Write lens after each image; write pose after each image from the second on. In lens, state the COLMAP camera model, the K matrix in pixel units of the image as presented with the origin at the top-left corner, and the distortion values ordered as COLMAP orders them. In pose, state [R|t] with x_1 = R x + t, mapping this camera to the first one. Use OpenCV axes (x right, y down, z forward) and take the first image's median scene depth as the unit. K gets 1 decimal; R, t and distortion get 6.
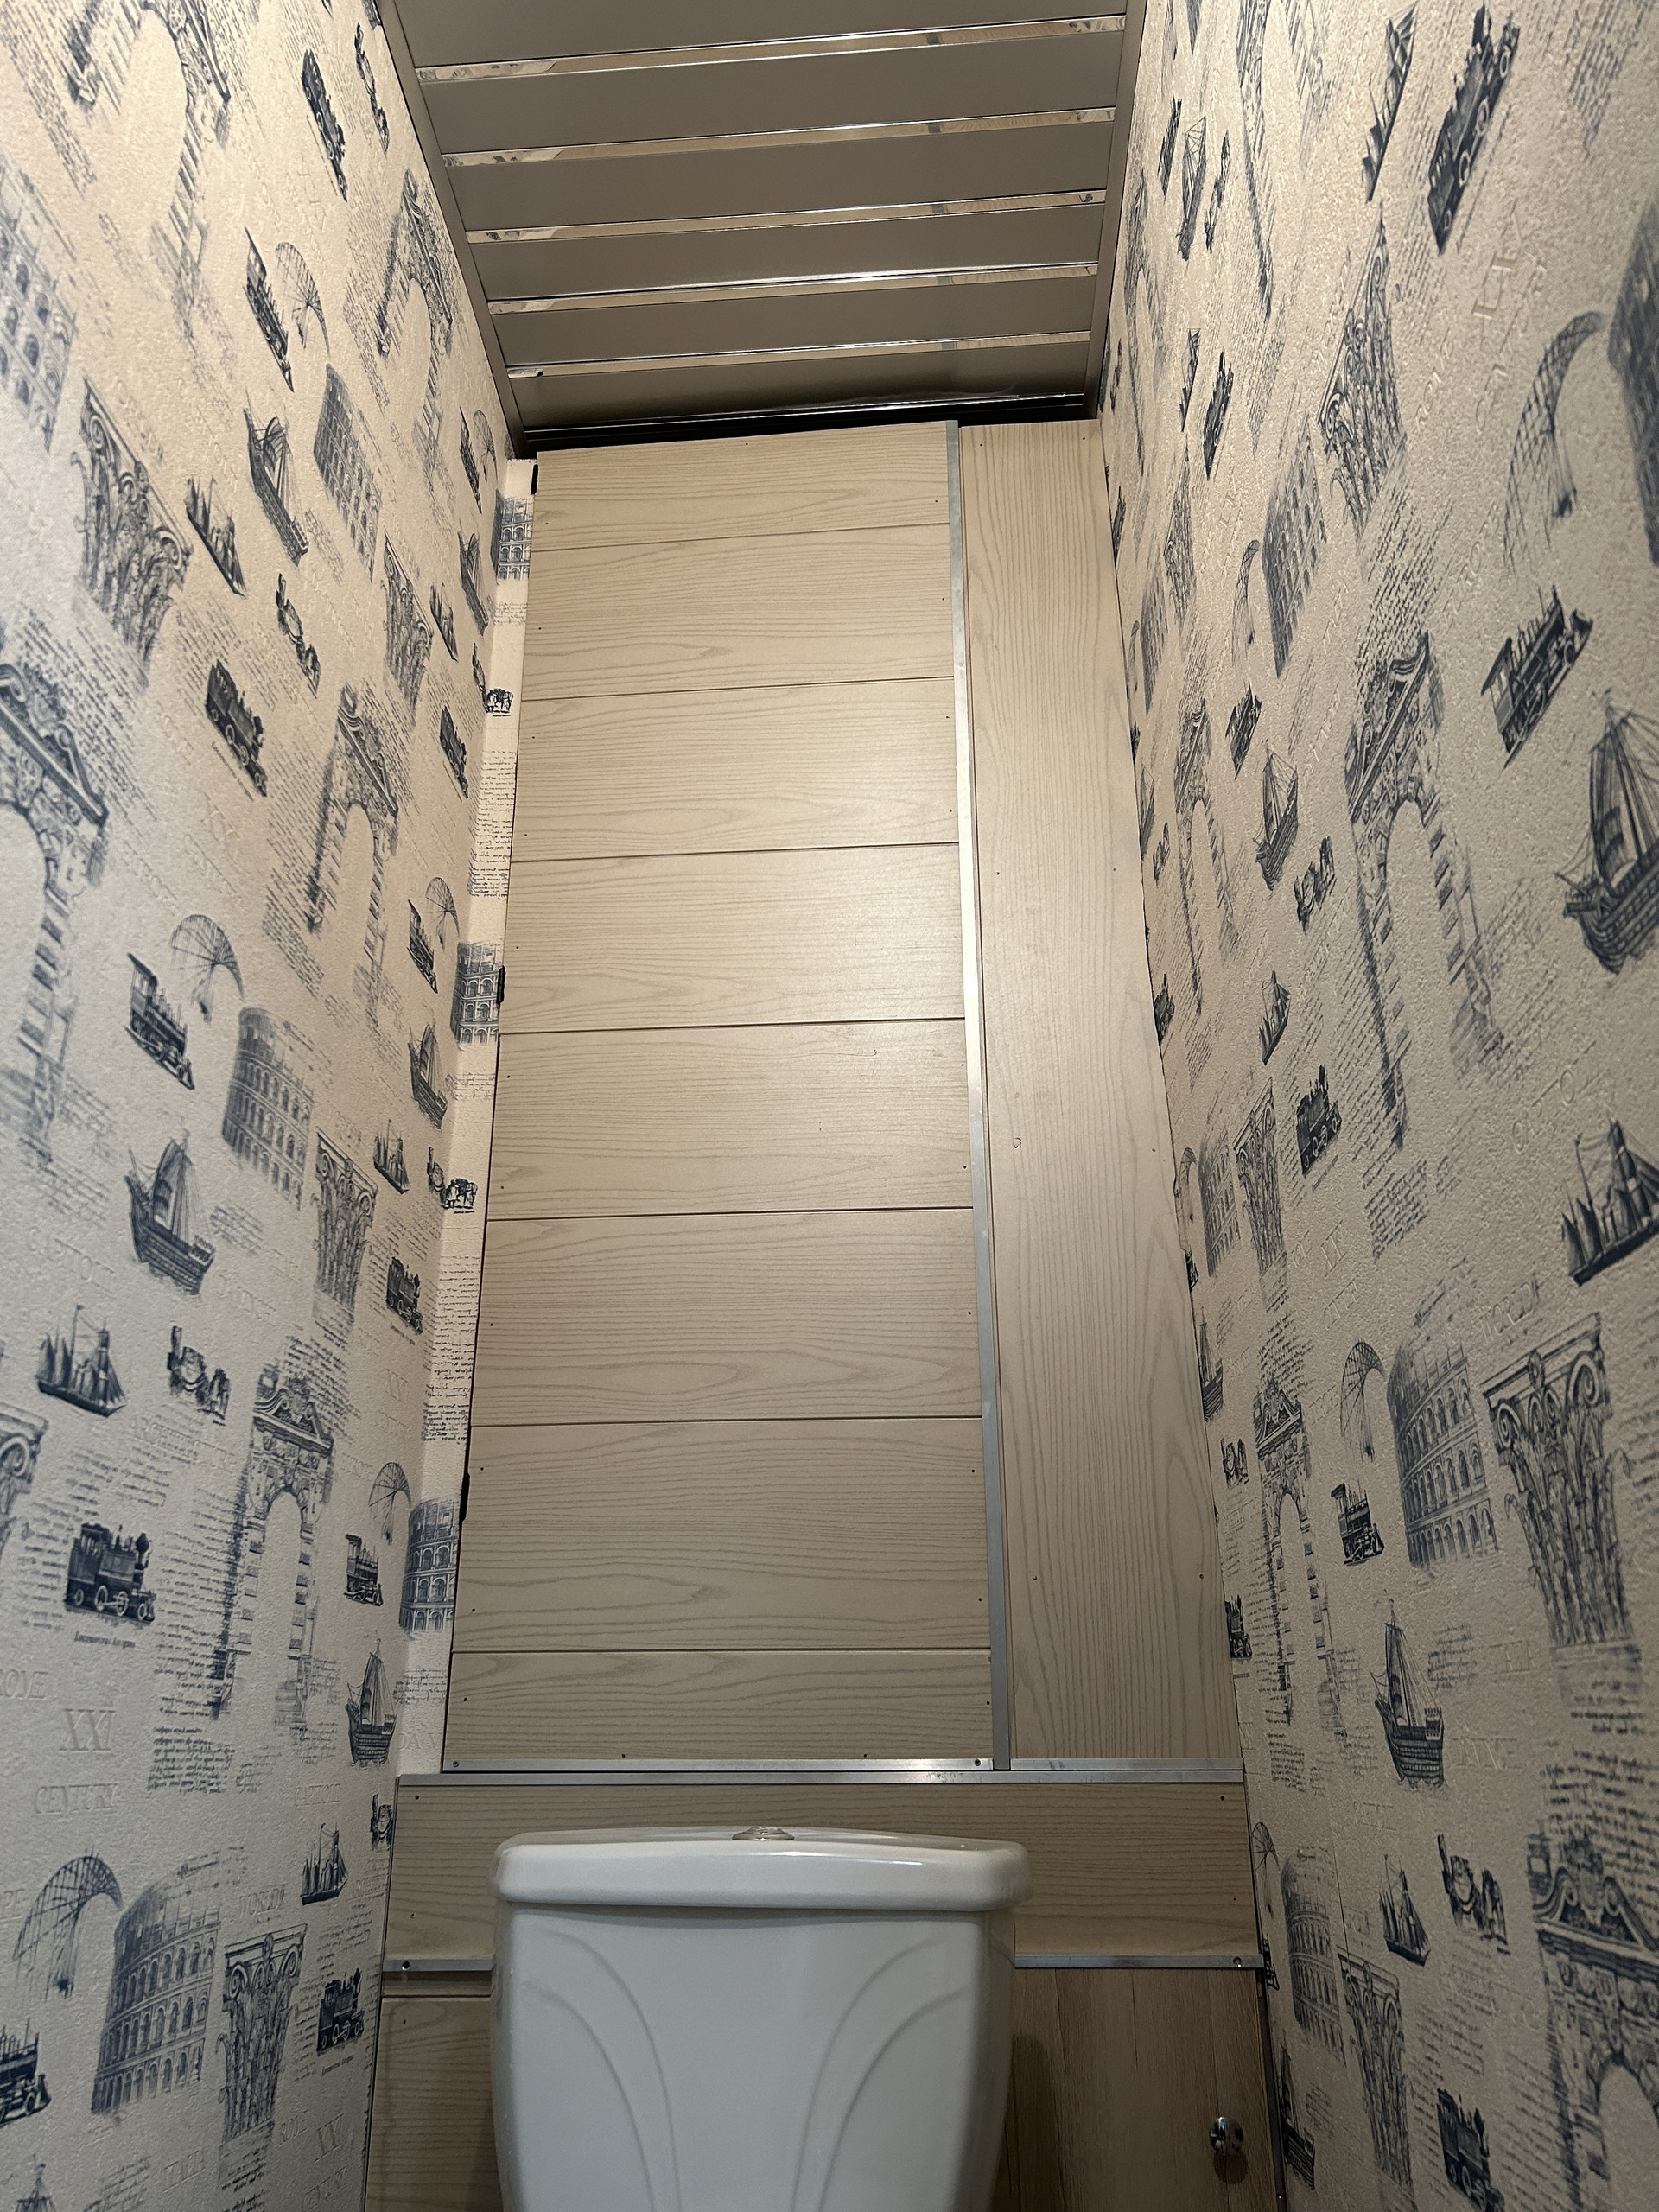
lens RADIAL K [[1668.8, 0, 829.1], [0, 1668.8, 1125.3], [0, 0, 1]] dist [0.056484, -0.060666]
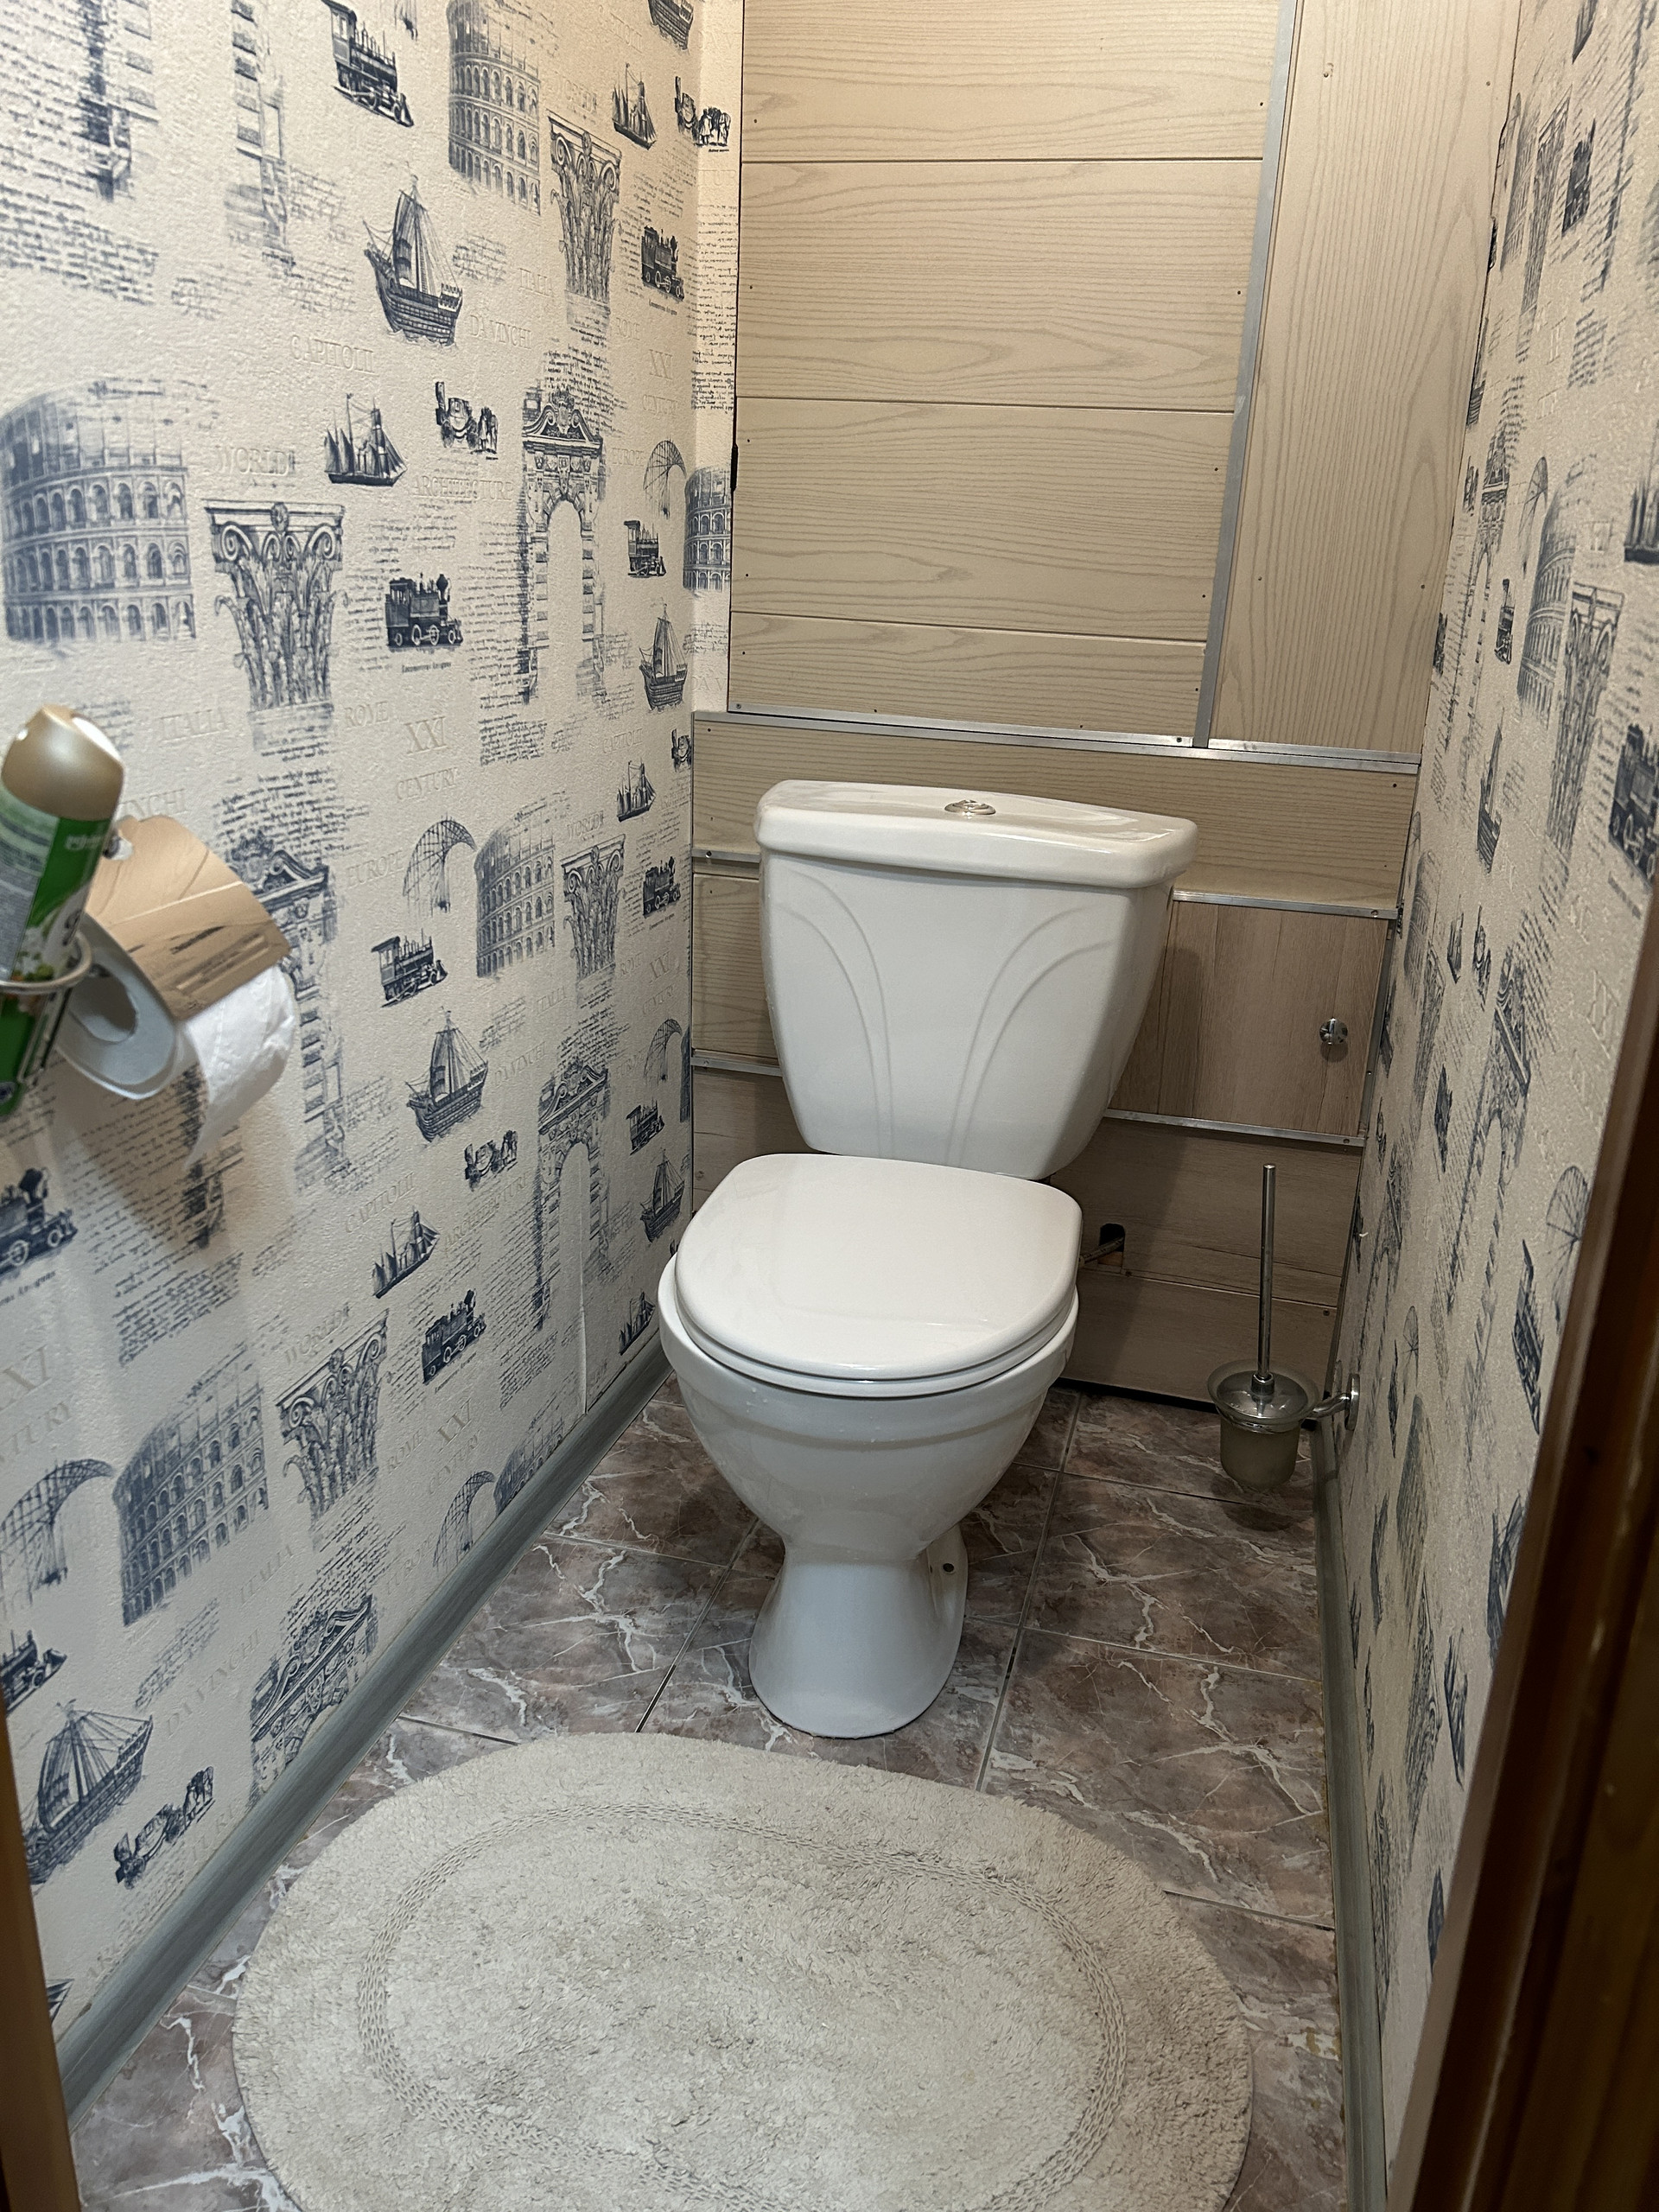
lens RADIAL K [[1668.8, 0, 832.9], [0, 1668.8, 1106.0], [0, 0, 1]] dist [0.056484, -0.060666]
pose [[0.979077, 0.107870, -0.172544, 0.088860], [0.026016, 0.774616, 0.631897, -0.167842], [0.201818, -0.623165, 0.755602, -0.066611]]
